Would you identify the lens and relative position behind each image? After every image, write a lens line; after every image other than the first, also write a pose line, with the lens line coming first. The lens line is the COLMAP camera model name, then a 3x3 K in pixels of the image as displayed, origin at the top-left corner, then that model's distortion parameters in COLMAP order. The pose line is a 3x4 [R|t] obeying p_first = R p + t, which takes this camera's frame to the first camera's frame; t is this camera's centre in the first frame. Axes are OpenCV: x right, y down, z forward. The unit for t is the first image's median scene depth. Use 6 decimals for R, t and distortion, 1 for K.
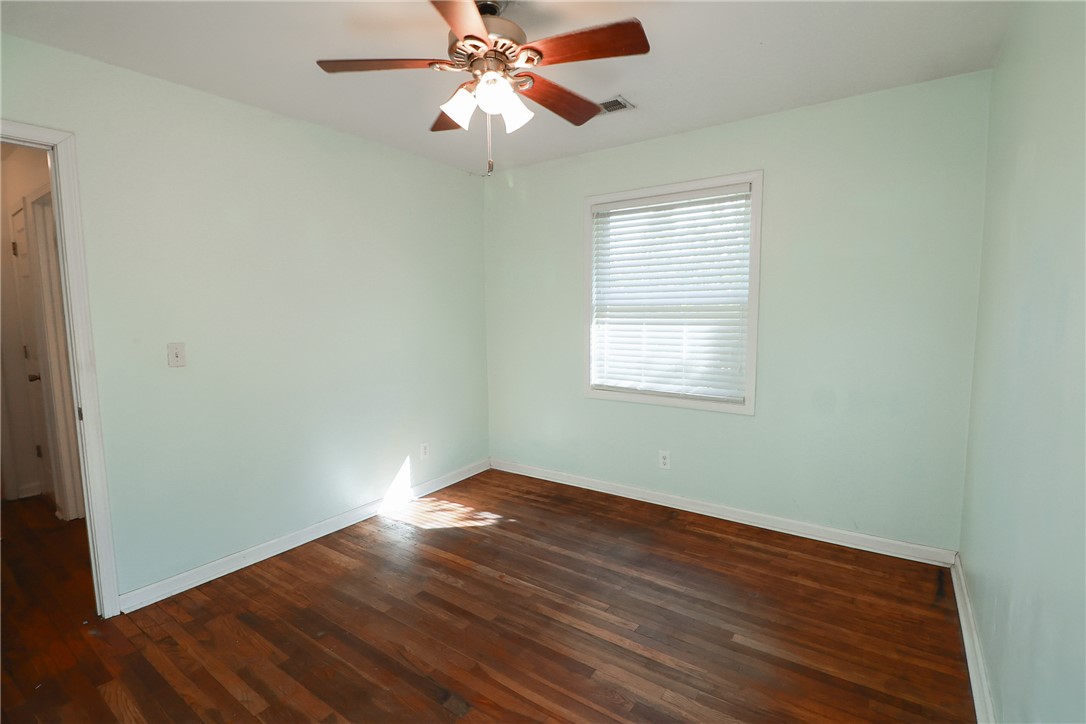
lens RADIAL K [[501.9, 0, 543.1], [0, 501.9, 359.9], [0, 0, 1]] dist [0.002609, -0.014869]
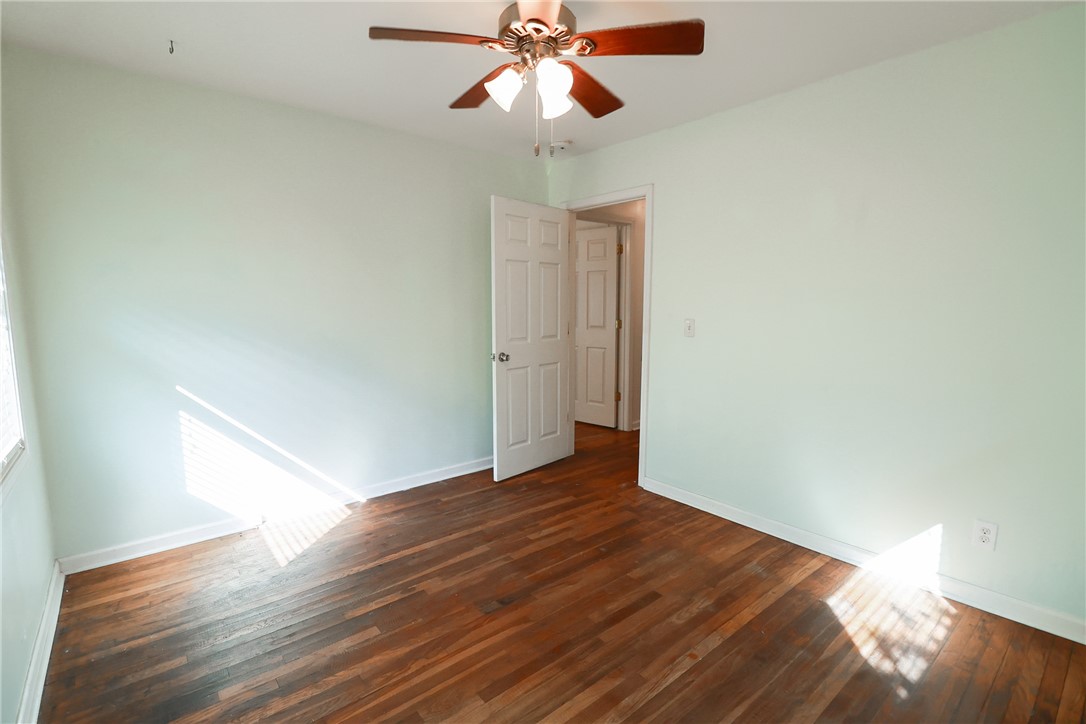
lens RADIAL K [[501.9, 0, 543.1], [0, 501.9, 359.9], [0, 0, 1]] dist [0.002609, -0.014869]
pose [[-0.258887, 0.124756, -0.957817, 0.542379], [-0.092241, 0.983899, 0.153084, -0.078577], [0.961493, 0.127981, -0.243211, 0.786751]]
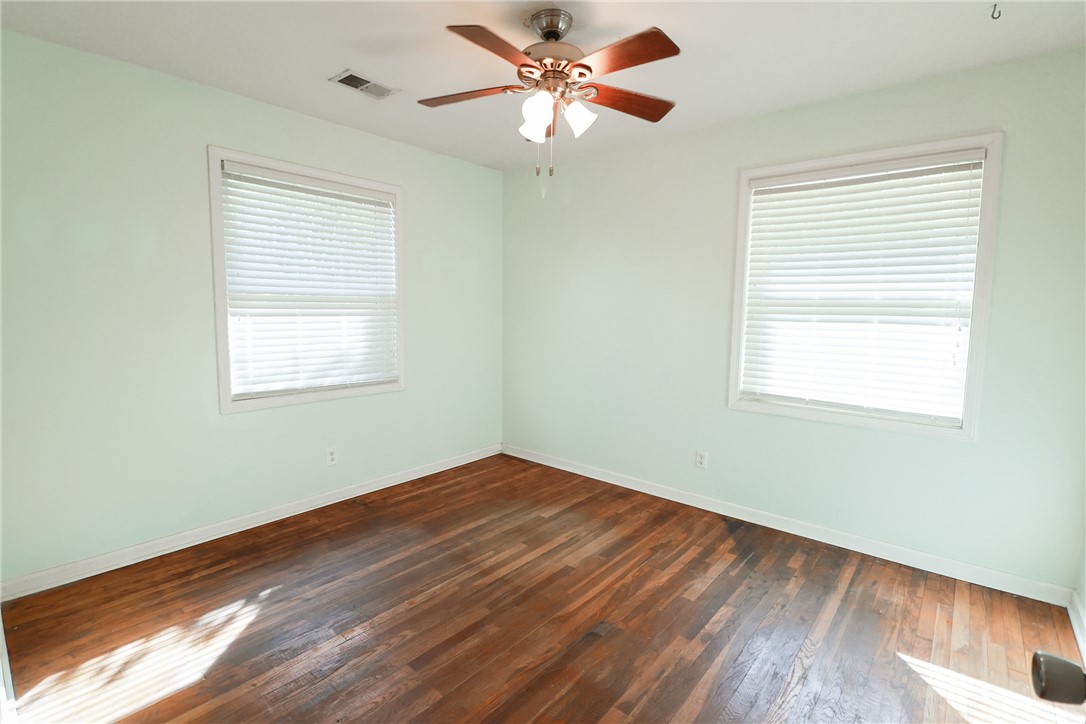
lens RADIAL K [[501.9, 0, 543.1], [0, 501.9, 359.9], [0, 0, 1]] dist [0.002609, -0.014869]
pose [[0.092108, -0.092443, 0.991449, -0.764806], [0.084722, 0.992798, 0.084698, -0.036384], [-0.992138, 0.076196, 0.099277, 0.564387]]
